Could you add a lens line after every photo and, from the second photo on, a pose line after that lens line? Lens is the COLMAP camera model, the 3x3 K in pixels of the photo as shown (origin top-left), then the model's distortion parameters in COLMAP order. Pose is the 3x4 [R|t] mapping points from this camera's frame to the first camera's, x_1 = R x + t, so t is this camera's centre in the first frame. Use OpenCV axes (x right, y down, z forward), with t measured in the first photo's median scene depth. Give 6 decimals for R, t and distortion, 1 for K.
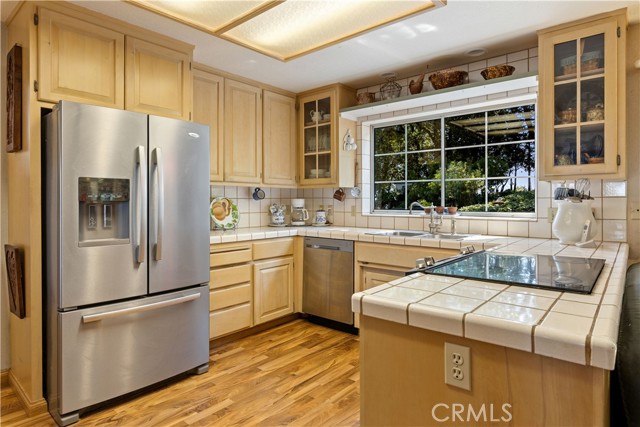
lens RADIAL K [[367.0, 0, 321.4], [0, 367.0, 212.9], [0, 0, 1]] dist [-0.006675, -0.002023]
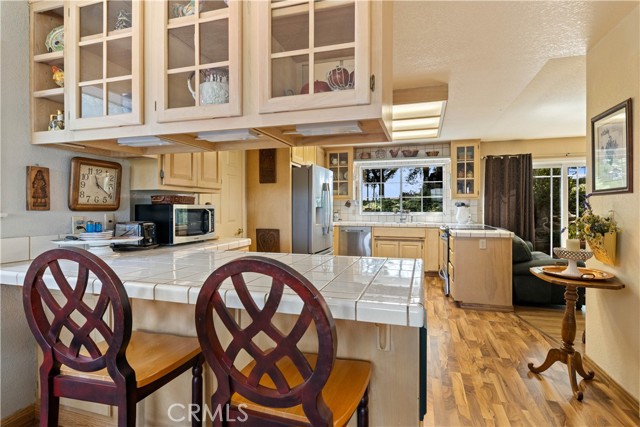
lens RADIAL K [[326.4, 0, 319.5], [0, 326.4, 208.8], [0, 0, 1]] dist [0.005857, 0.000204]
pose [[0.919812, -0.000976, 0.392358, -1.157137], [0.012097, 0.999592, -0.025872, 0.024366], [-0.392173, 0.028544, 0.919449, -0.728670]]
